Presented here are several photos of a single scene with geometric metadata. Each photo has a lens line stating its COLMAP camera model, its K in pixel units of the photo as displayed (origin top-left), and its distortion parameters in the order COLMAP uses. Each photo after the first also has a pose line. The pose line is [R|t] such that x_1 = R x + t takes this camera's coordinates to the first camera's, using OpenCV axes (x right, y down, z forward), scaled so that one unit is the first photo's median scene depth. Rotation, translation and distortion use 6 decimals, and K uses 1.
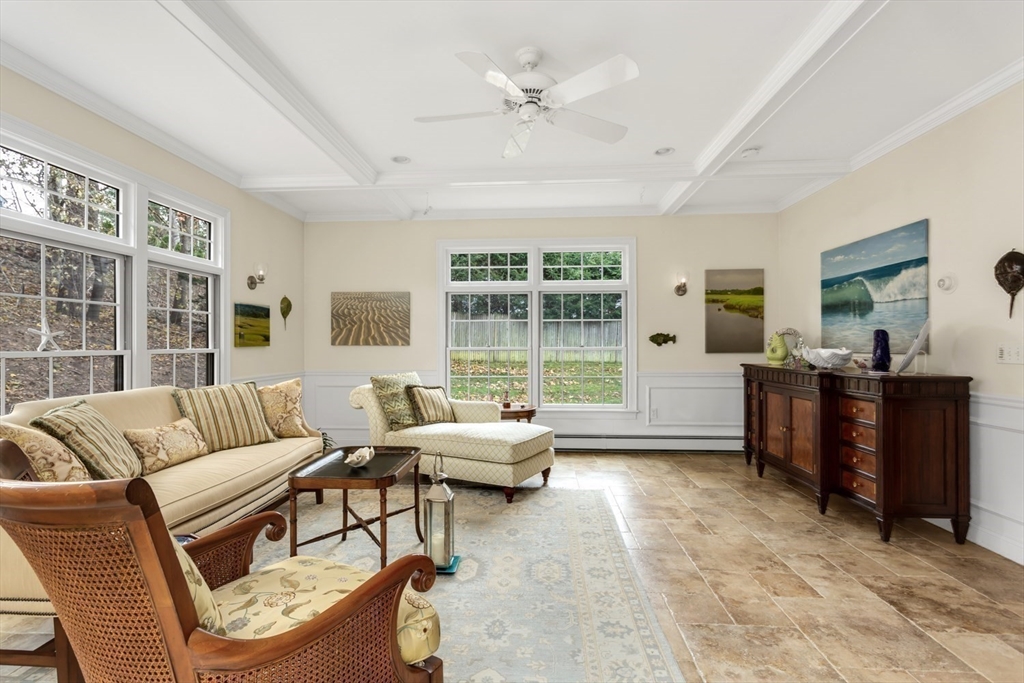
lens RADIAL K [[491.7, 0, 495.1], [0, 491.7, 341.1], [0, 0, 1]] dist [0.000067, 0.000538]
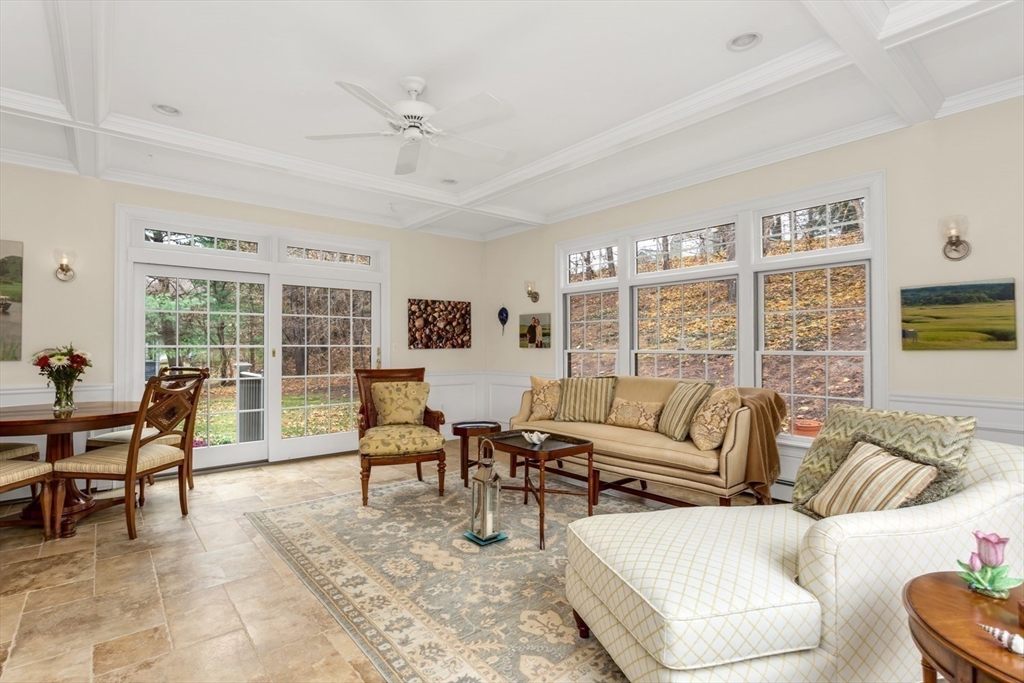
lens RADIAL K [[491.7, 0, 495.1], [0, 491.7, 341.1], [0, 0, 1]] dist [0.000067, 0.000538]
pose [[-0.722332, -0.006026, -0.691520, 0.399684], [0.002801, 0.999928, -0.011639, 0.005874], [0.691541, -0.010344, -0.722263, 1.106198]]
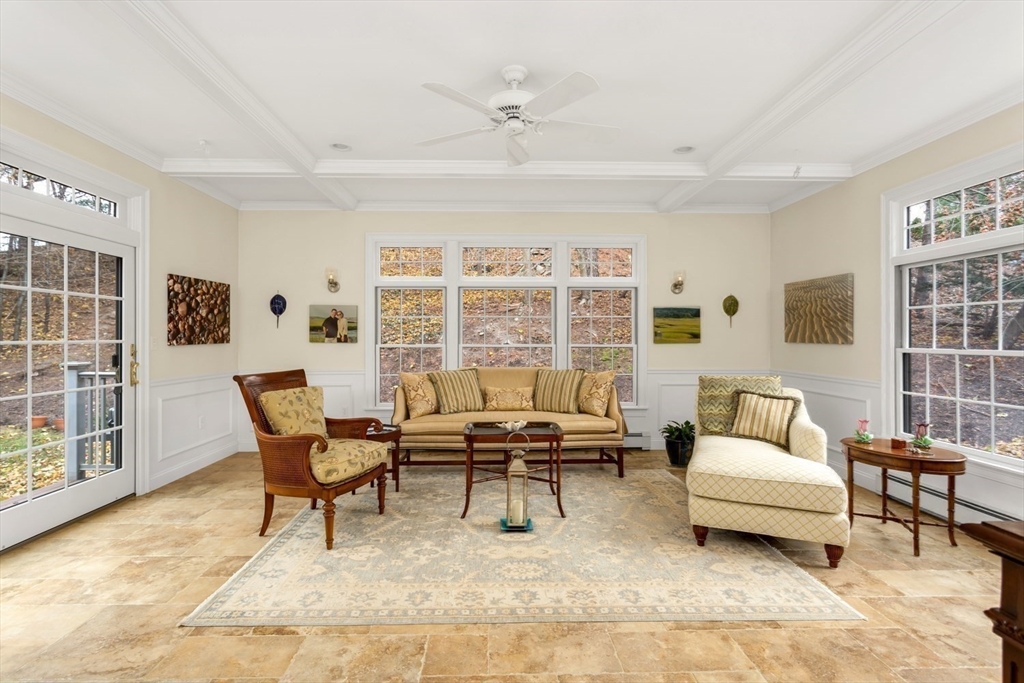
lens RADIAL K [[489.6, 0, 505.5], [0, 489.6, 338.0], [0, 0, 1]] dist [-0.000598, 0.000336]
pose [[0.099839, 0.000687, -0.995003, 0.645017], [0.001744, 0.999998, 0.000865, -0.003177], [0.995002, -0.001821, 0.099838, 0.509990]]
